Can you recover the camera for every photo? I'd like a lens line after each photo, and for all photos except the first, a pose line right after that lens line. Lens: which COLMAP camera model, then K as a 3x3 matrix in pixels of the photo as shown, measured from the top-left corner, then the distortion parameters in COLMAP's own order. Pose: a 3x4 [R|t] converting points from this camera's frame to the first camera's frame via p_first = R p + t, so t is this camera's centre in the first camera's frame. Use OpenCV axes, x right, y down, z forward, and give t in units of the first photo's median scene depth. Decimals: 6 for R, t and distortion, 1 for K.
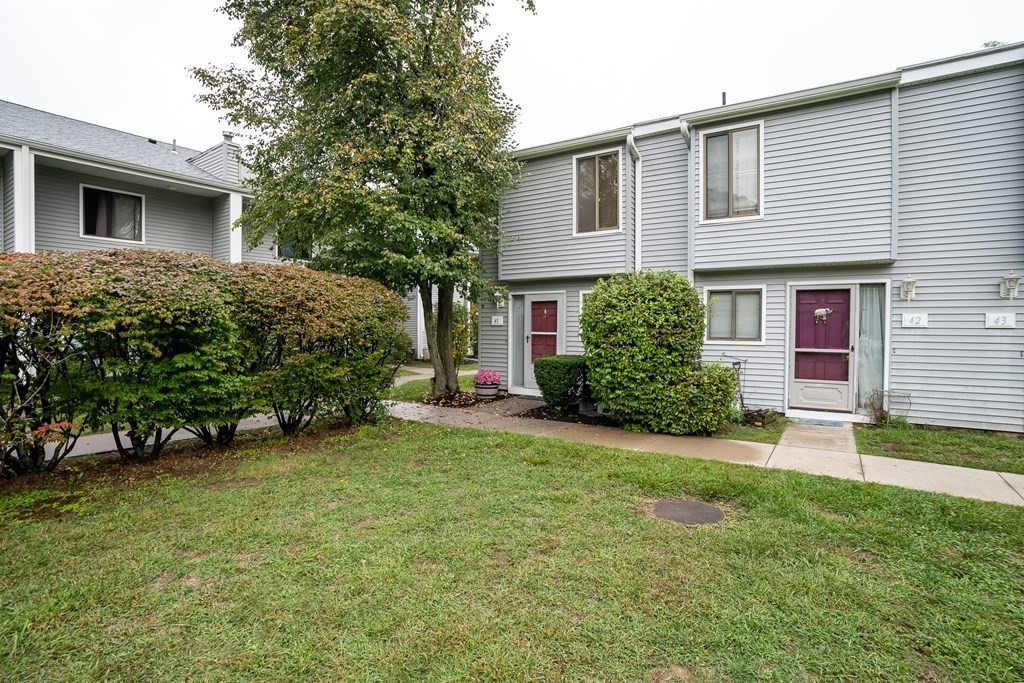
lens RADIAL K [[514.1, 0, 512.0], [0, 514.1, 341.5], [0, 0, 1]] dist [0.000662, 0.000762]
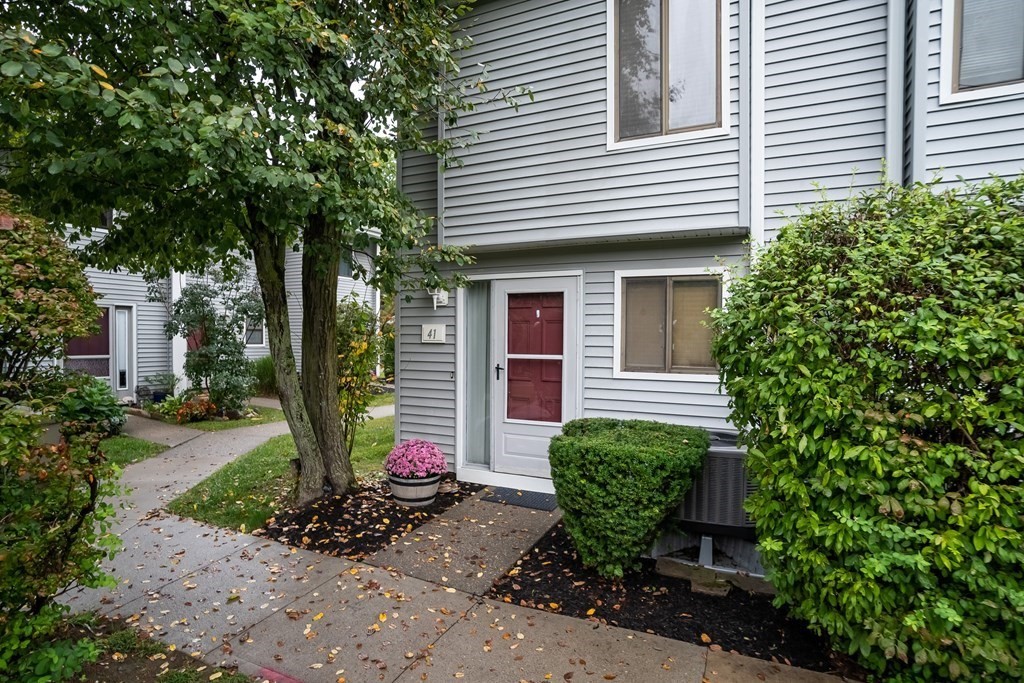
lens RADIAL K [[511.6, 0, 482.8], [0, 511.6, 343.0], [0, 0, 1]] dist [-0.015724, 0.000013]
pose [[0.993177, -0.003004, 0.116579, -0.041763], [0.004564, 0.999904, -0.013118, -0.026072], [-0.116528, 0.013560, 0.993095, 0.534486]]
